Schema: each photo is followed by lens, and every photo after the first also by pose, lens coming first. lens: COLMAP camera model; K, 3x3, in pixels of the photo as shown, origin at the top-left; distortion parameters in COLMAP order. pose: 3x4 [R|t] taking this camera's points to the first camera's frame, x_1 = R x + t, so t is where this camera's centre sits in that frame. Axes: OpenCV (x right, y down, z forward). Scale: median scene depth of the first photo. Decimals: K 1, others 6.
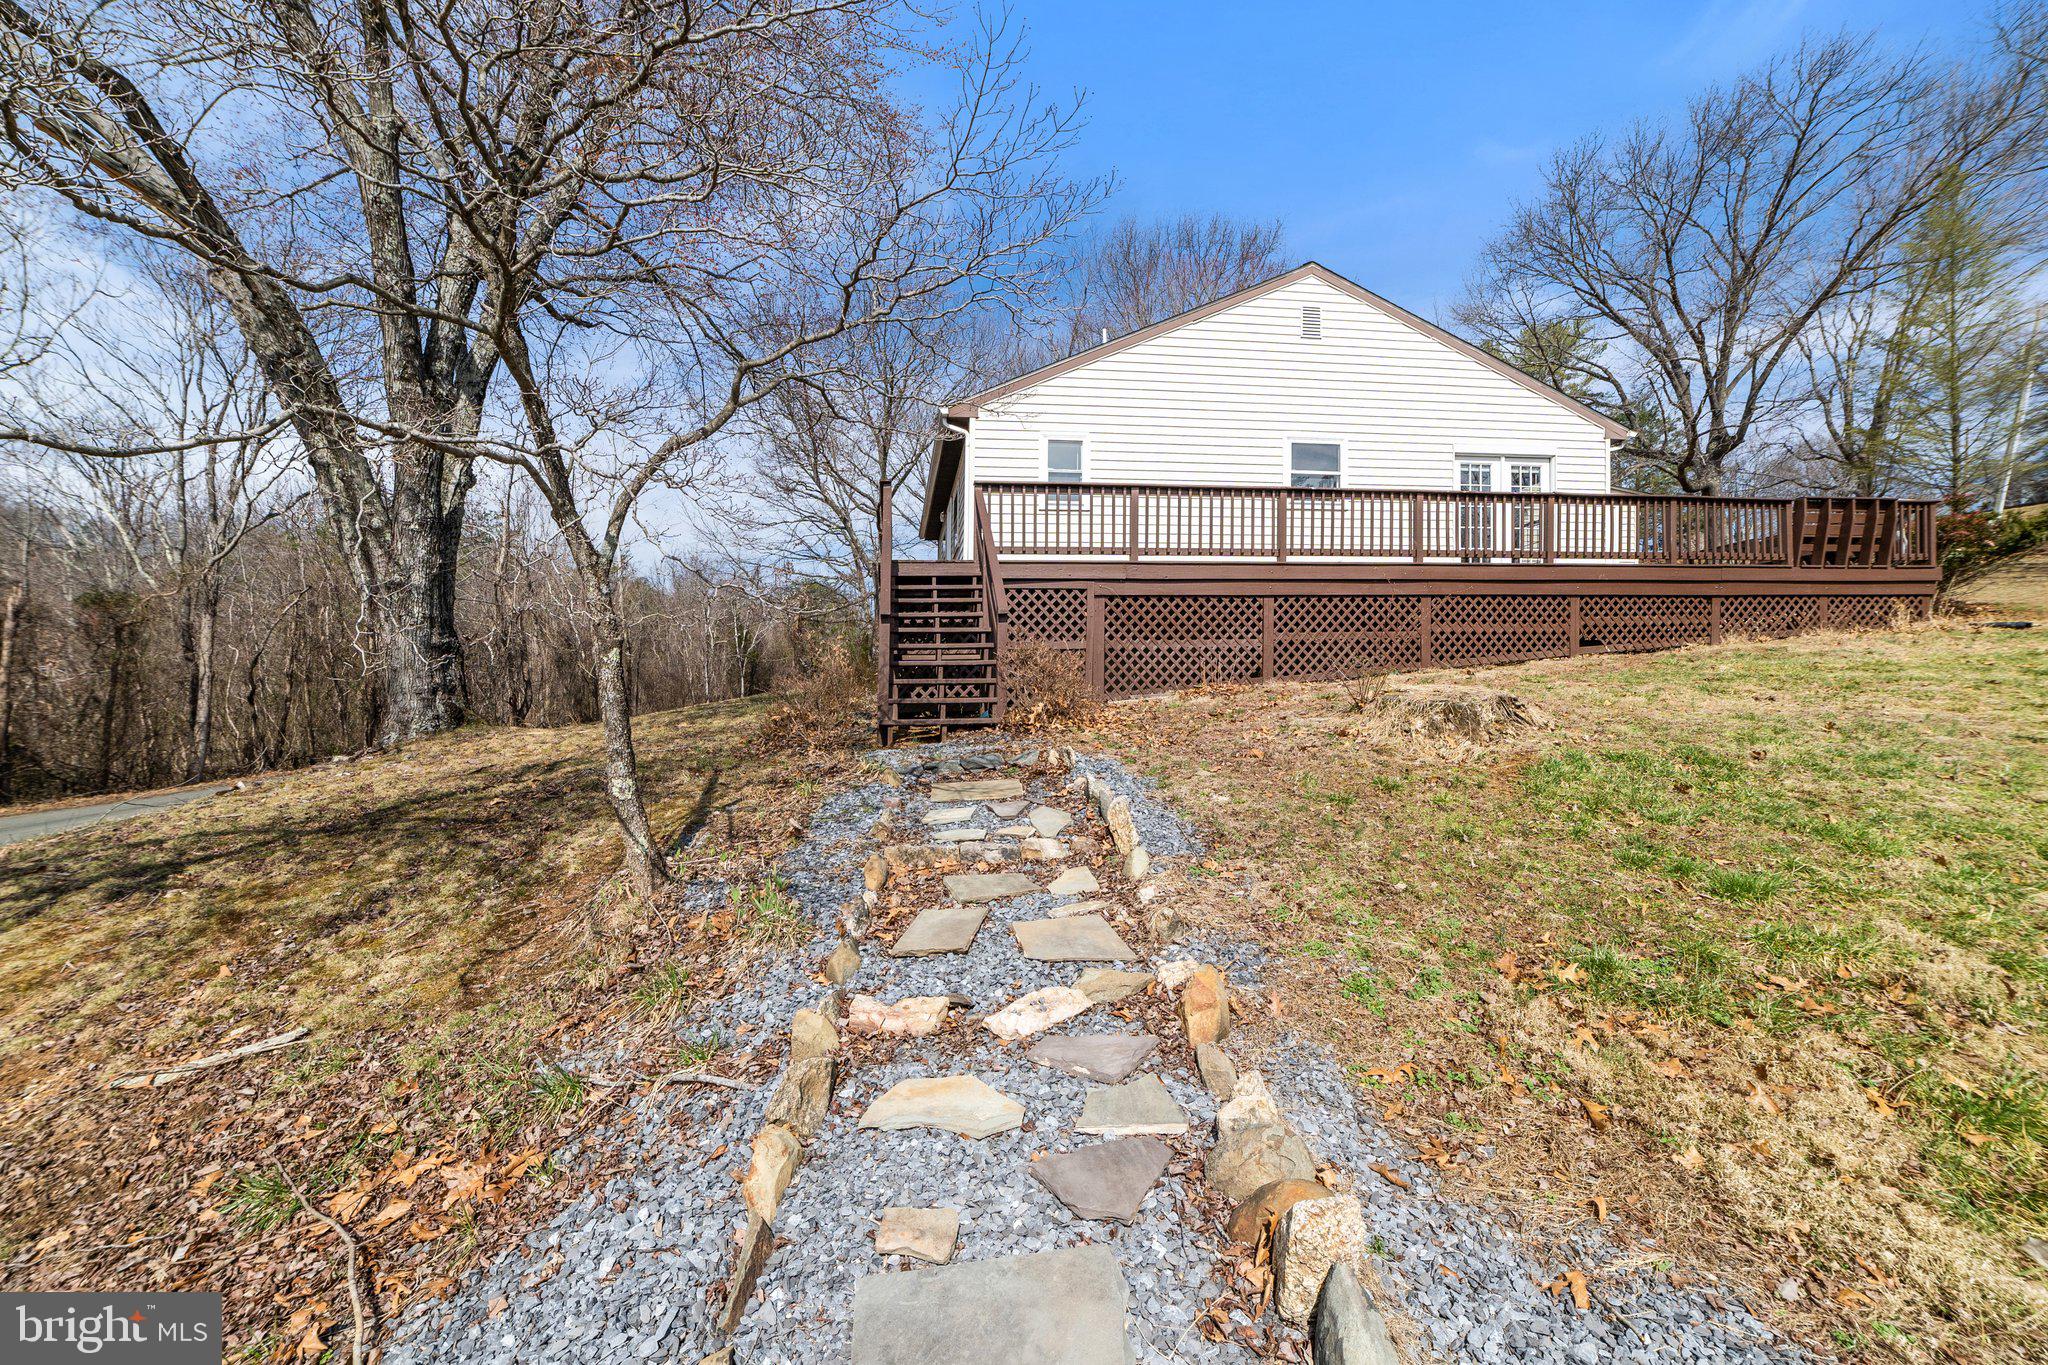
lens RADIAL K [[814.9, 0, 1023.2], [0, 814.9, 705.1], [0, 0, 1]] dist [-0.017252, 0.007940]
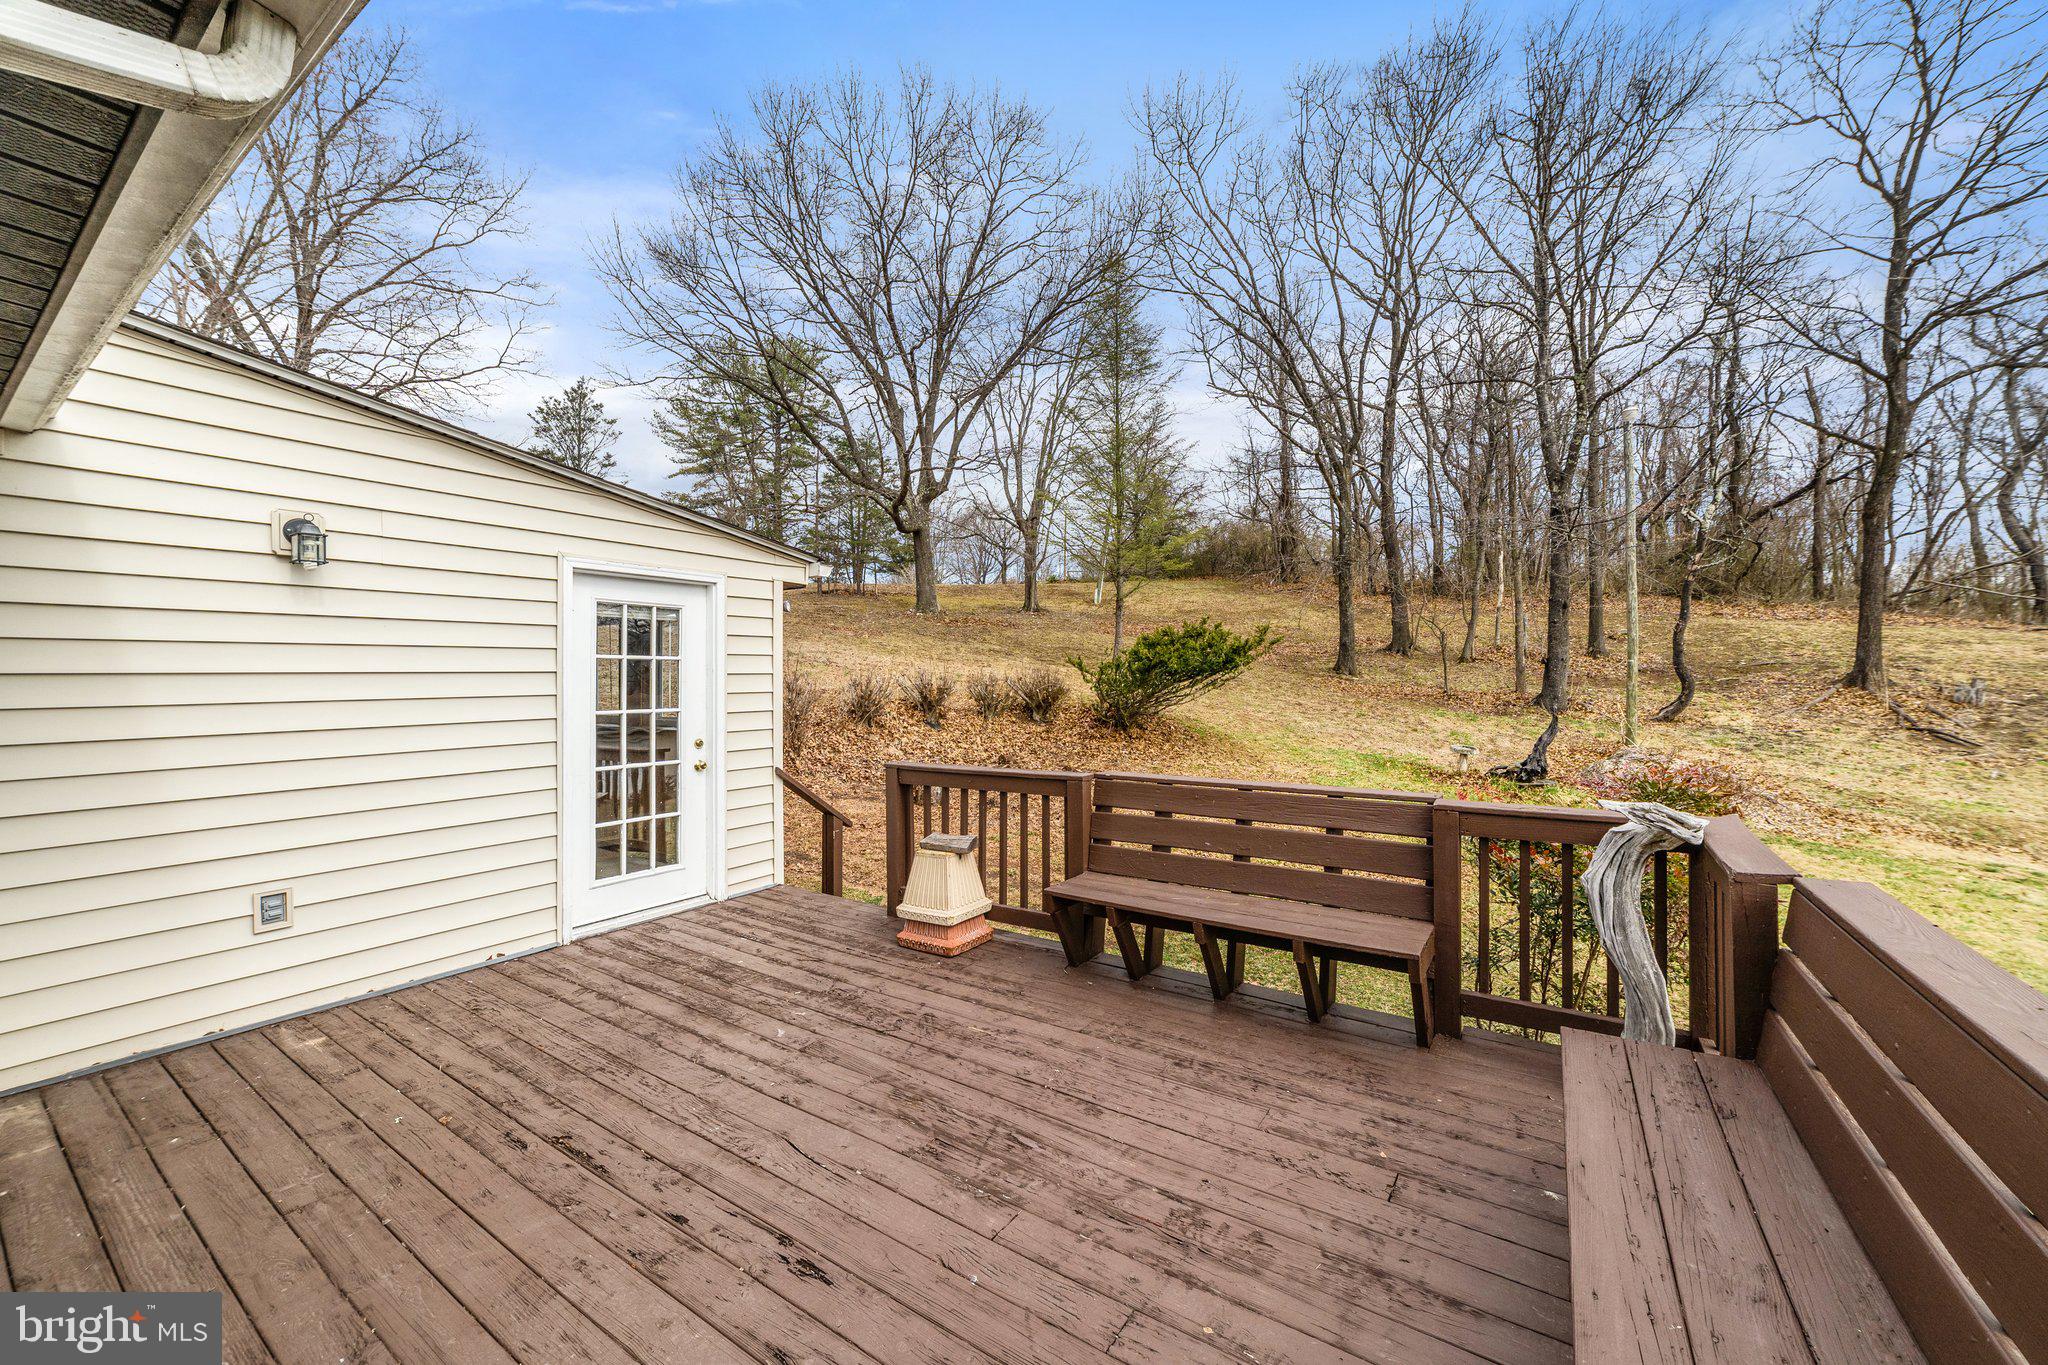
lens RADIAL K [[804.1, 0, 1019.4], [0, 804.1, 648.2], [0, 0, 1]] dist [-0.002182, 0.000429]
pose [[0.675787, 0.041140, 0.735948, 0.257502], [0.008307, 0.997953, -0.063414, -0.079020], [-0.737050, 0.048968, 0.674062, 0.306090]]
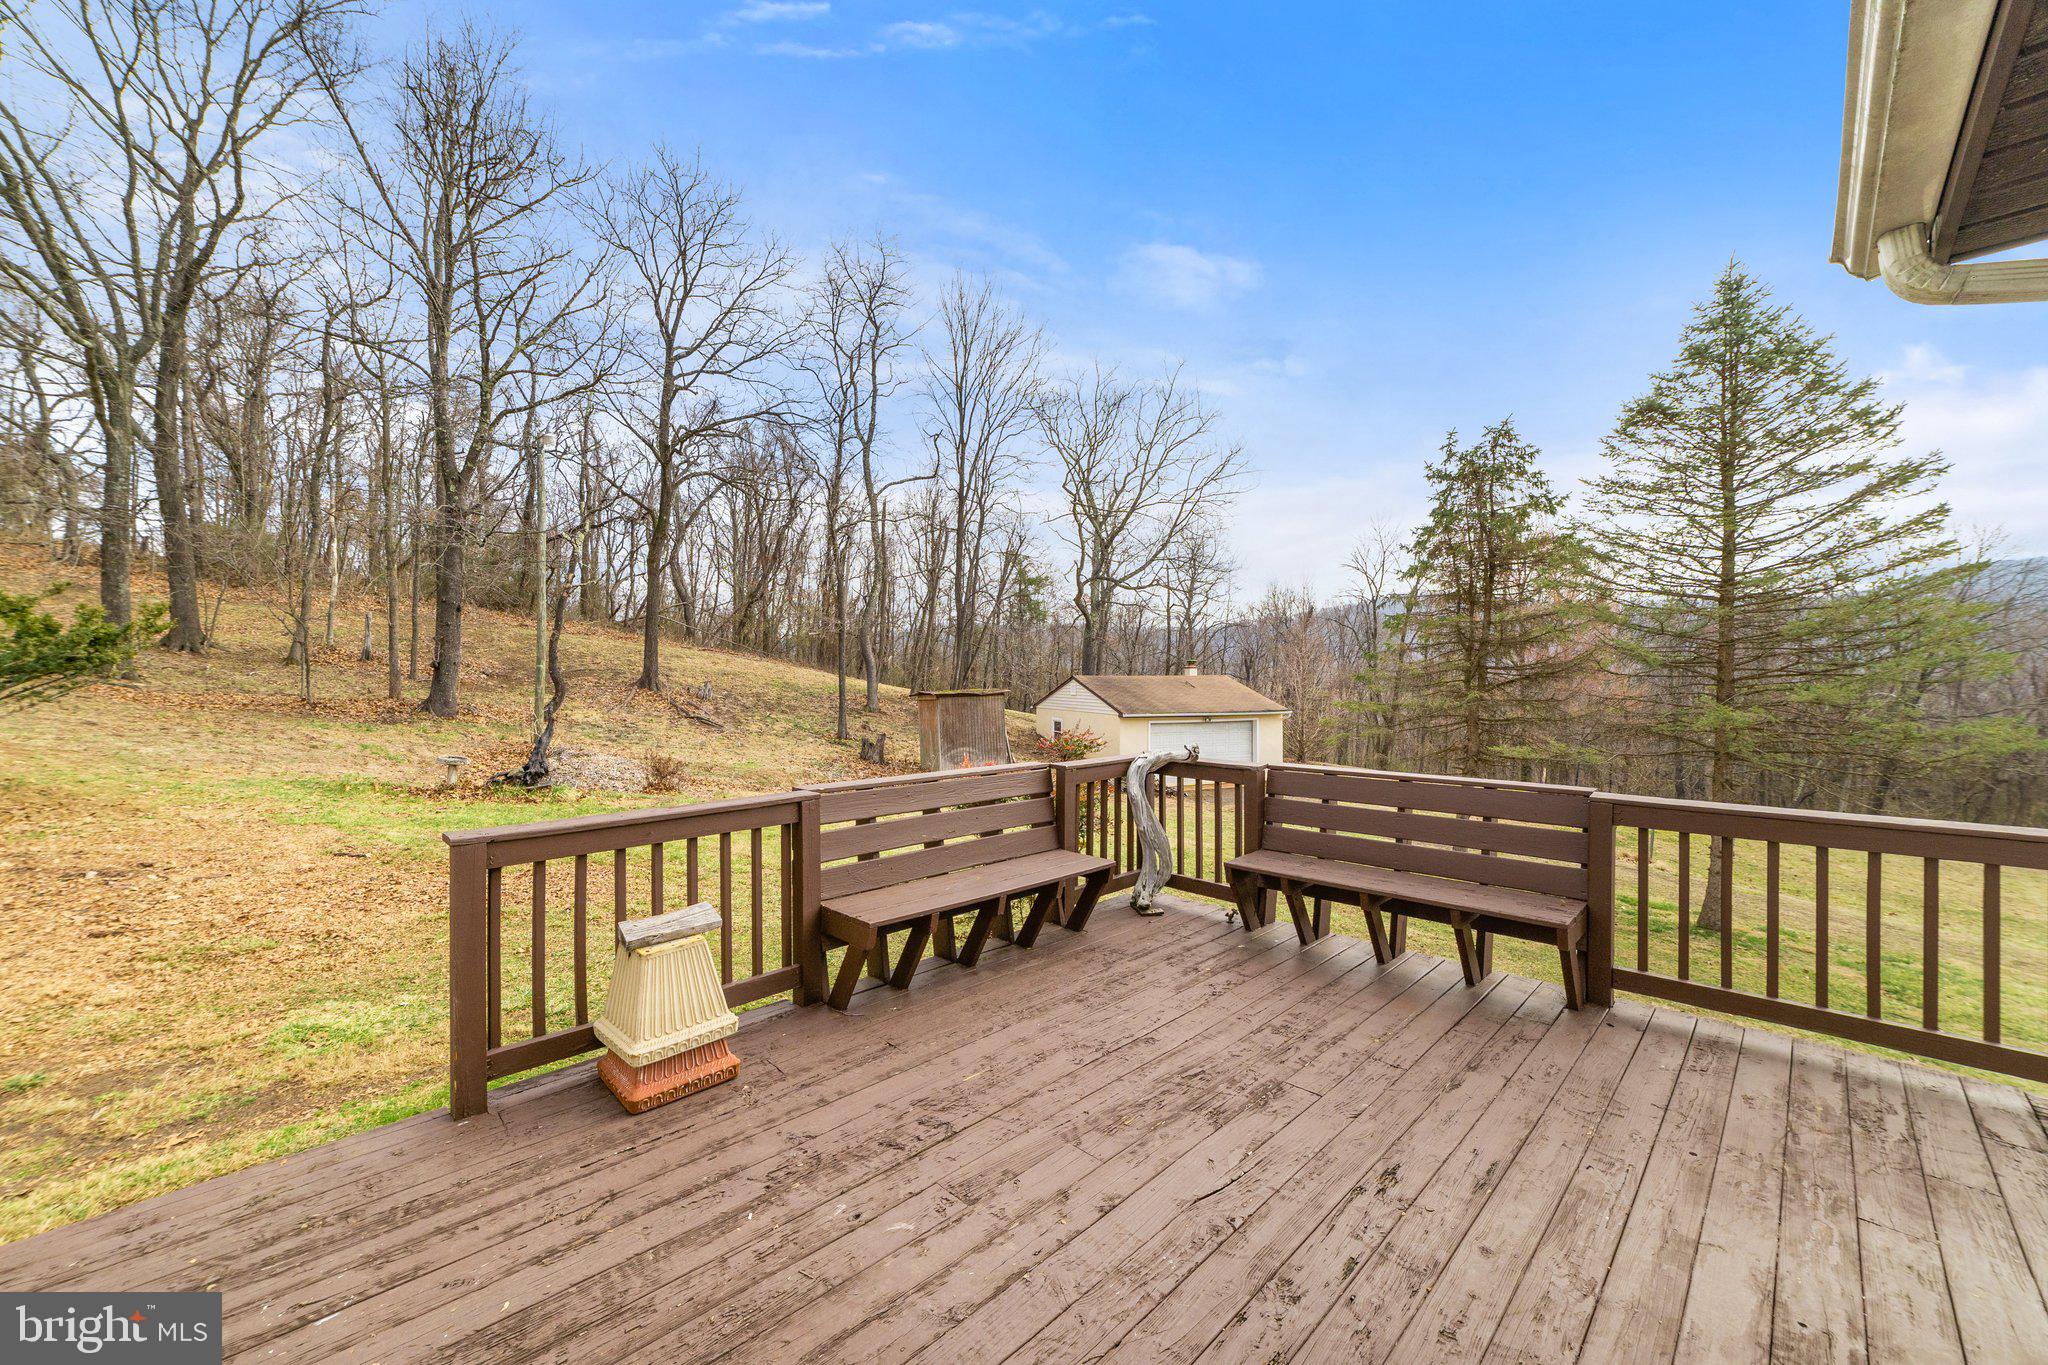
lens RADIAL K [[804.1, 0, 1019.4], [0, 804.1, 648.2], [0, 0, 1]] dist [-0.002182, 0.000429]
pose [[-0.587961, 0.048080, 0.807459, 0.252962], [0.031972, 0.998833, -0.036194, -0.081663], [-0.808257, 0.004536, -0.588813, 0.416674]]
